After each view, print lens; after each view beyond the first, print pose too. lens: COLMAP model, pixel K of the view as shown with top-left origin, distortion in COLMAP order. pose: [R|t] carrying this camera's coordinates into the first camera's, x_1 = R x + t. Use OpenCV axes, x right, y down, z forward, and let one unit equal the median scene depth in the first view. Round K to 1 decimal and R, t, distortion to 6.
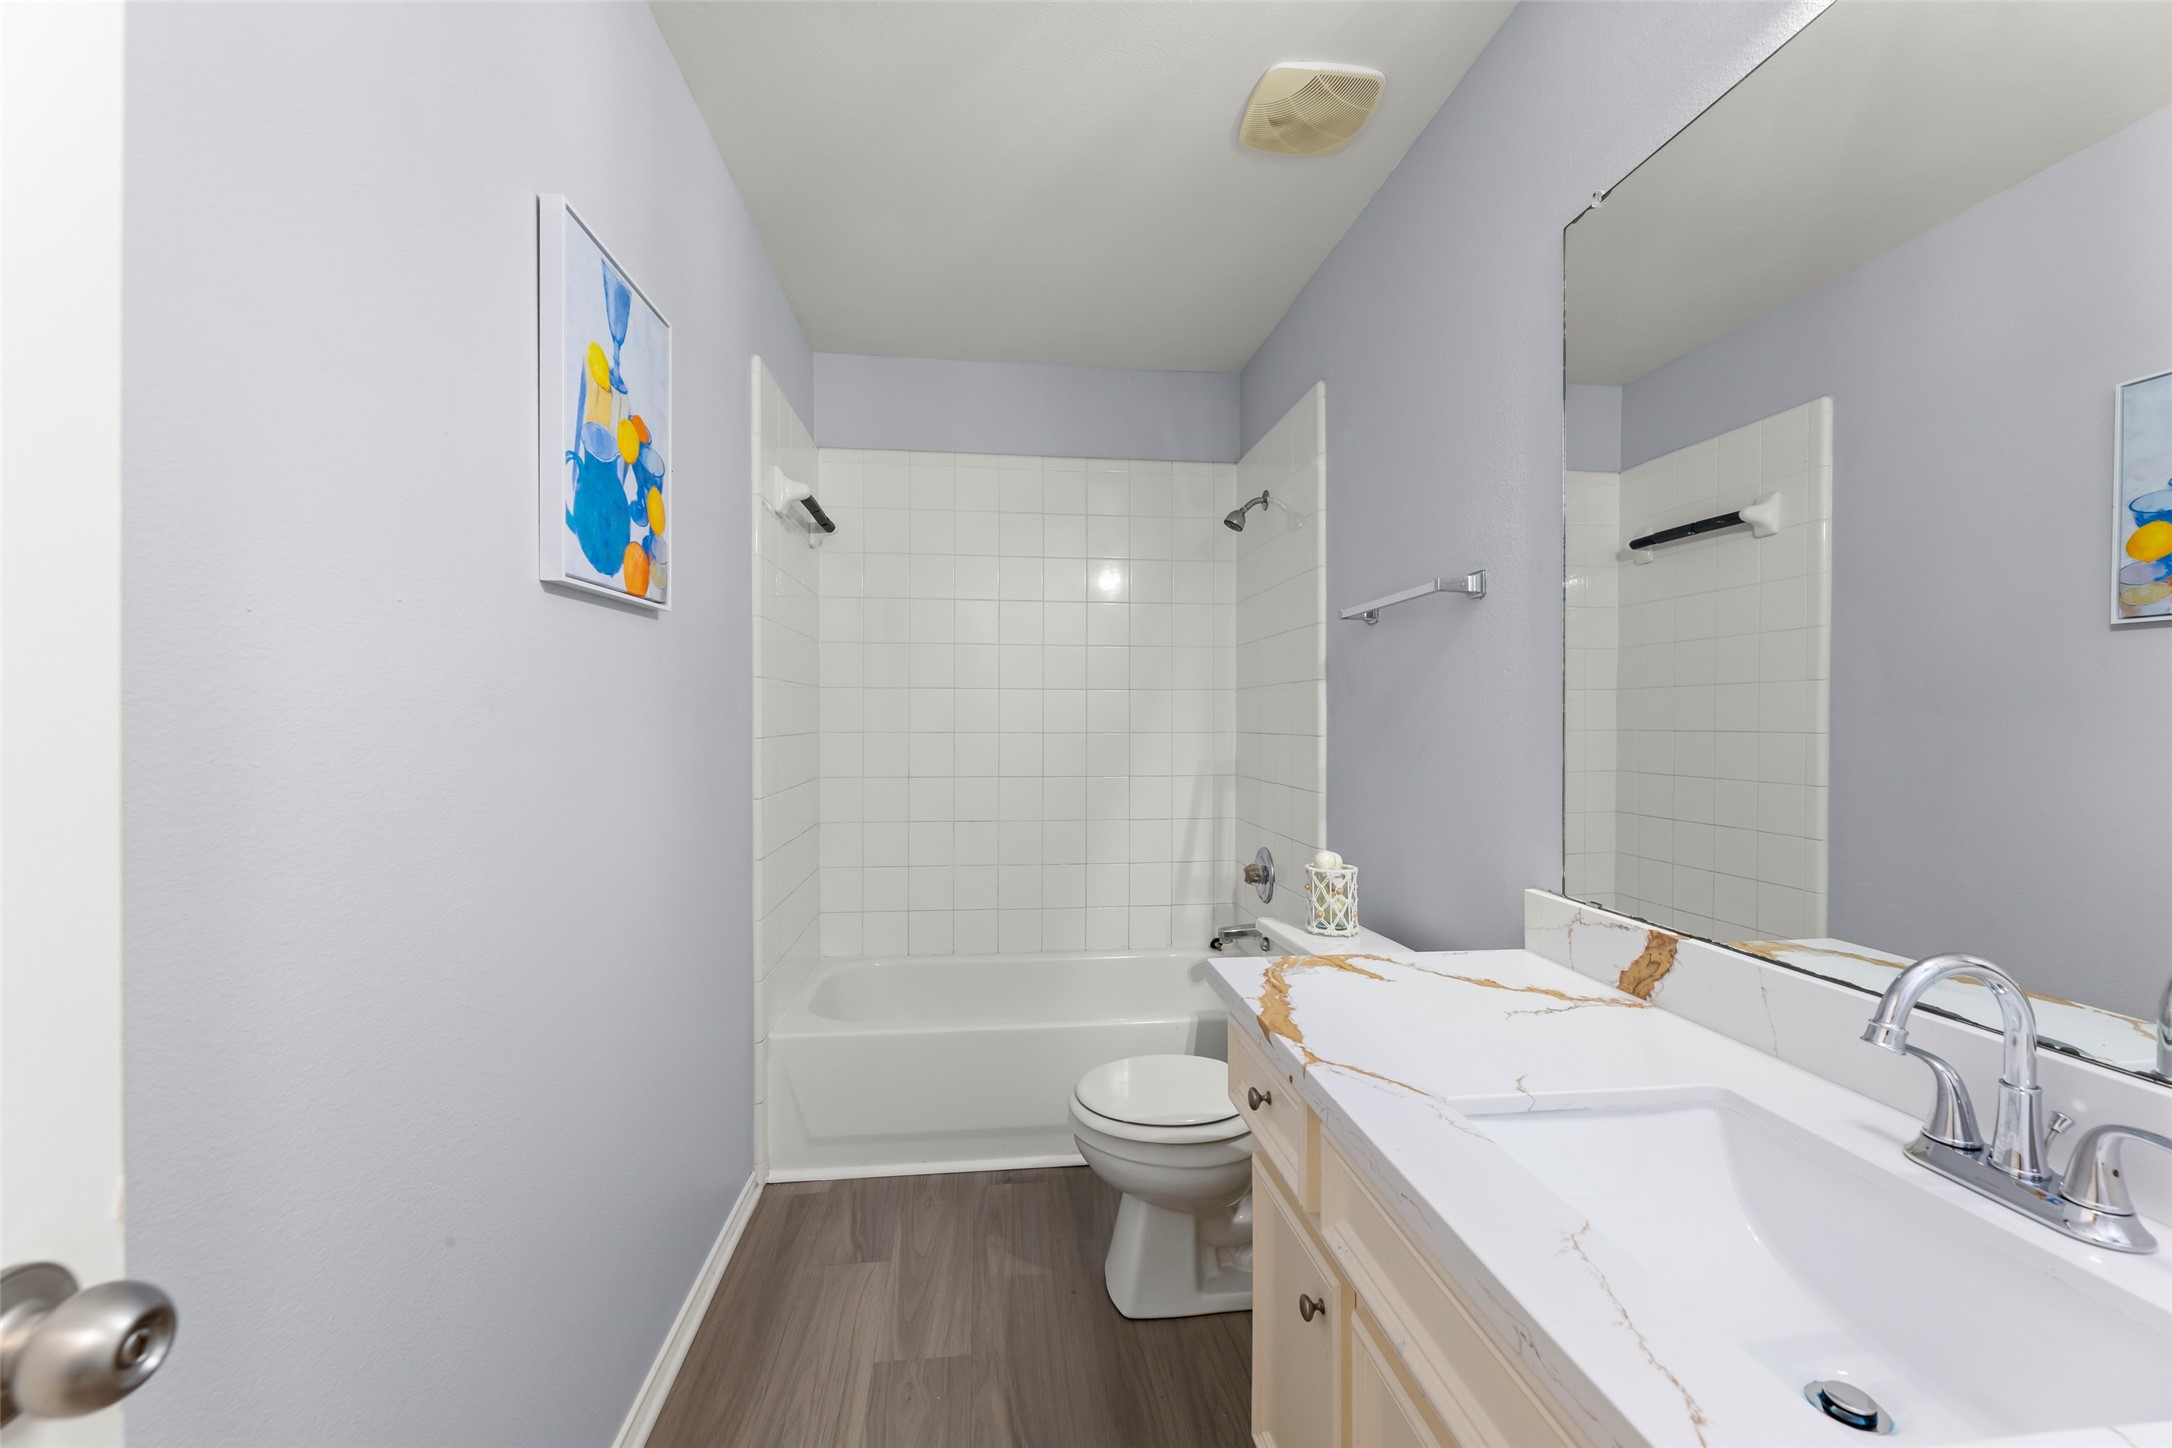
lens RADIAL K [[887.3, 0, 1076.3], [0, 887.3, 729.7], [0, 0, 1]] dist [-0.000249, -0.000062]
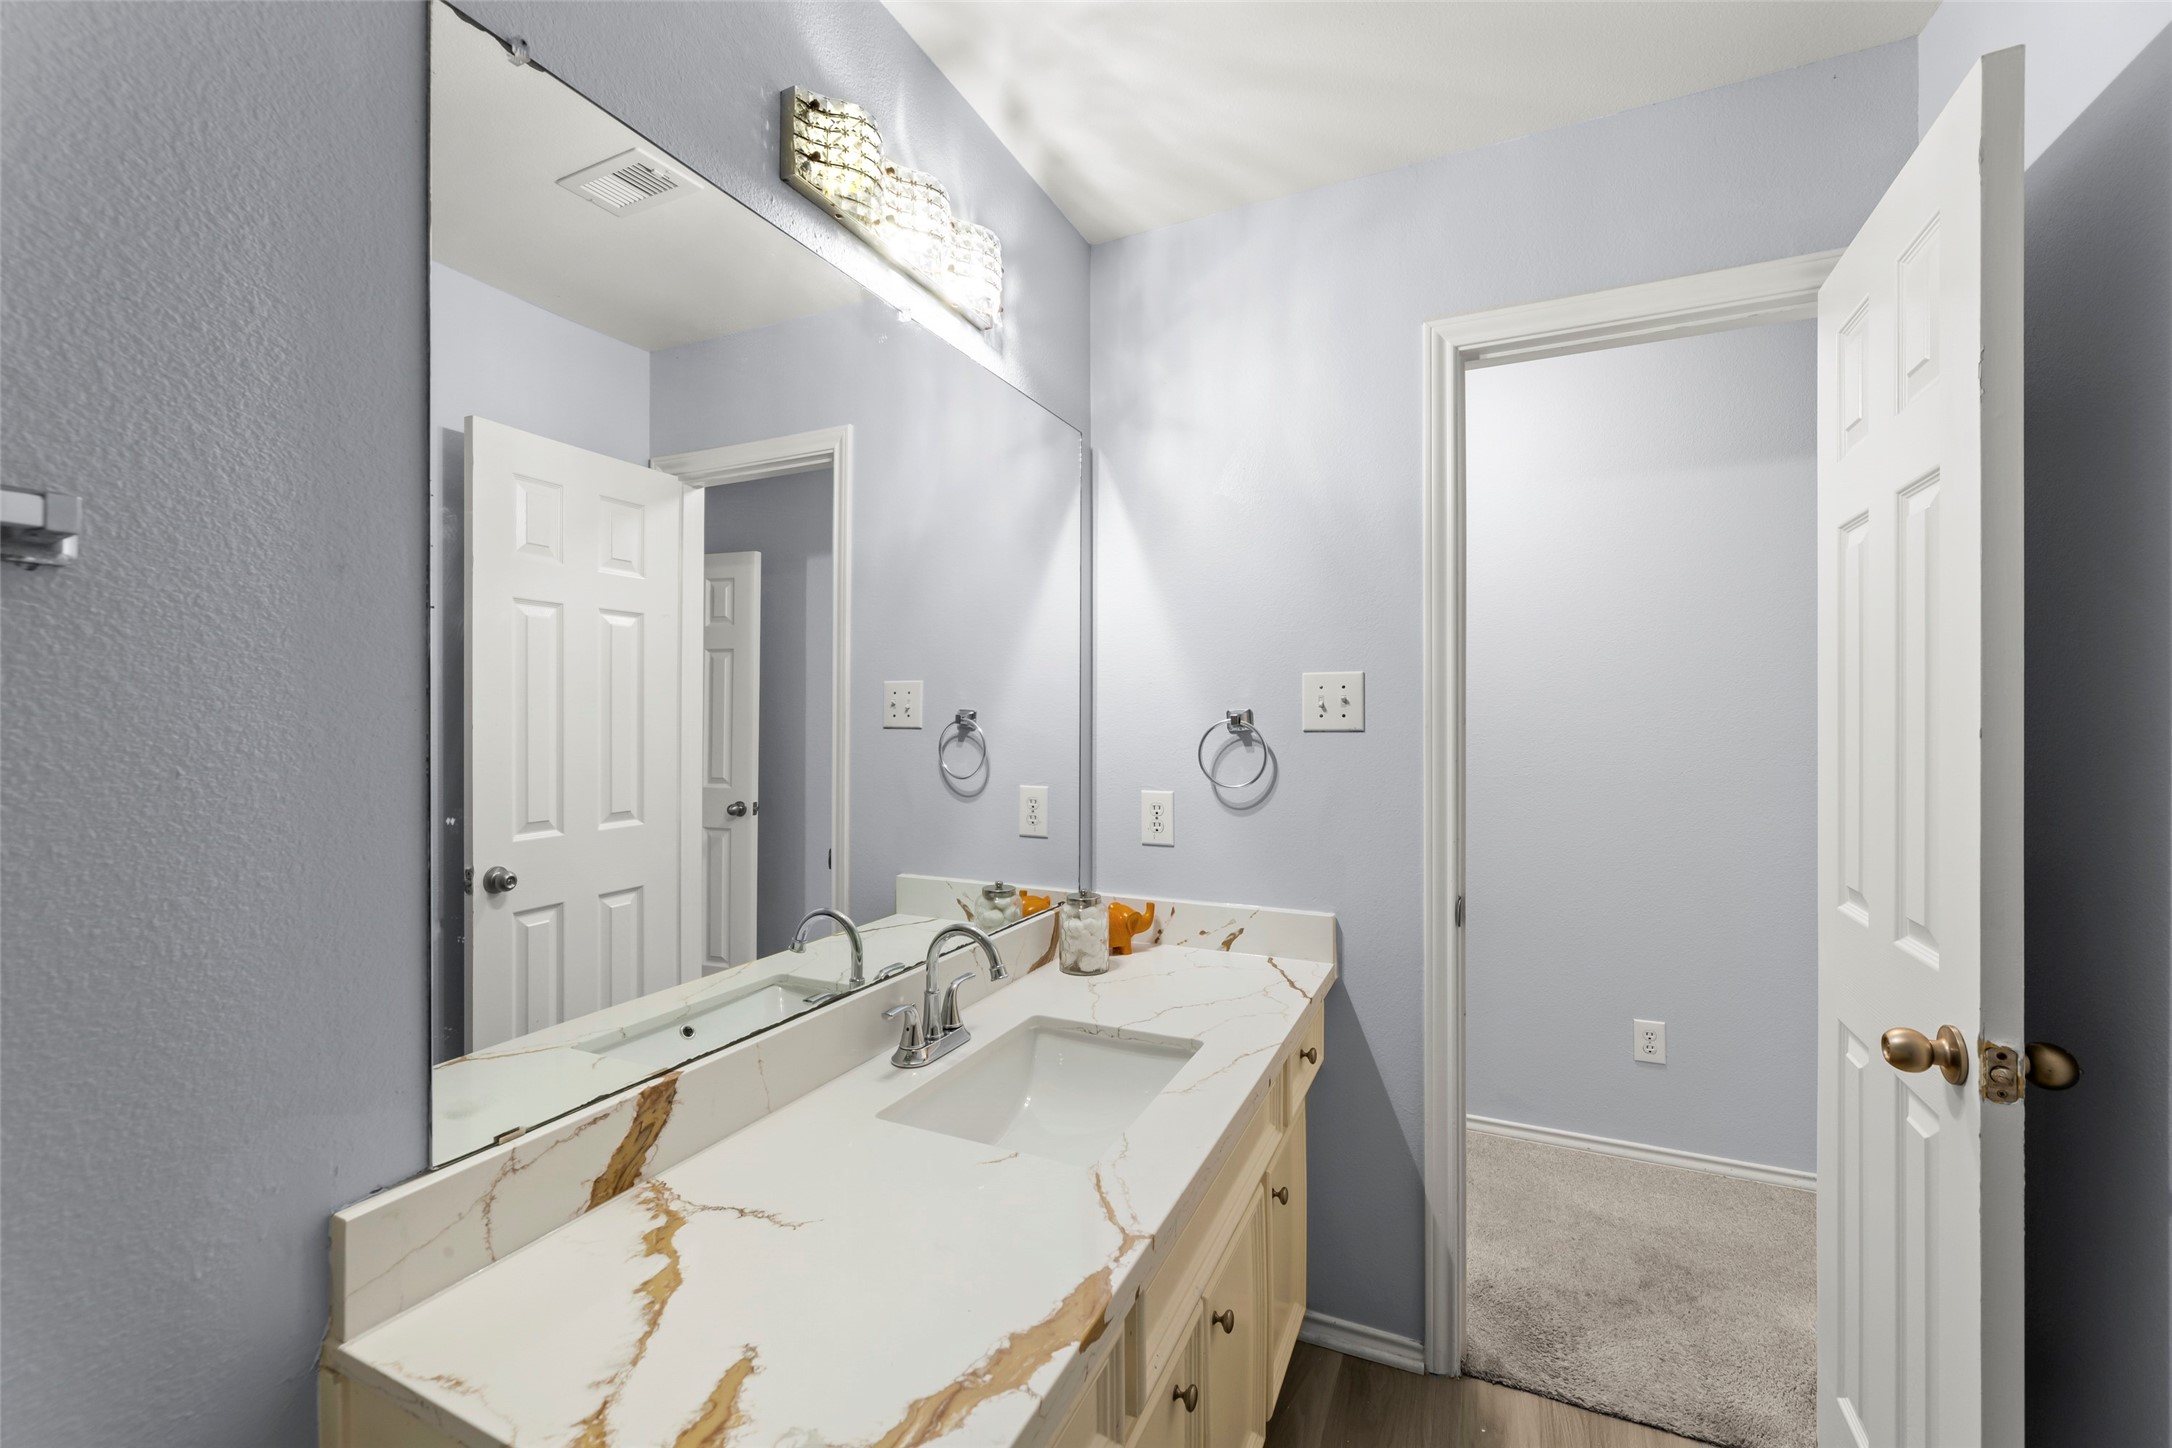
lens RADIAL K [[887.3, 0, 1076.3], [0, 887.3, 729.7], [0, 0, 1]] dist [-0.000249, -0.000062]
pose [[-0.853678, -0.000278, 0.520801, -0.111228], [0.011405, 0.999750, 0.019228, -0.114637], [-0.520676, 0.022354, -0.853462, 1.461232]]
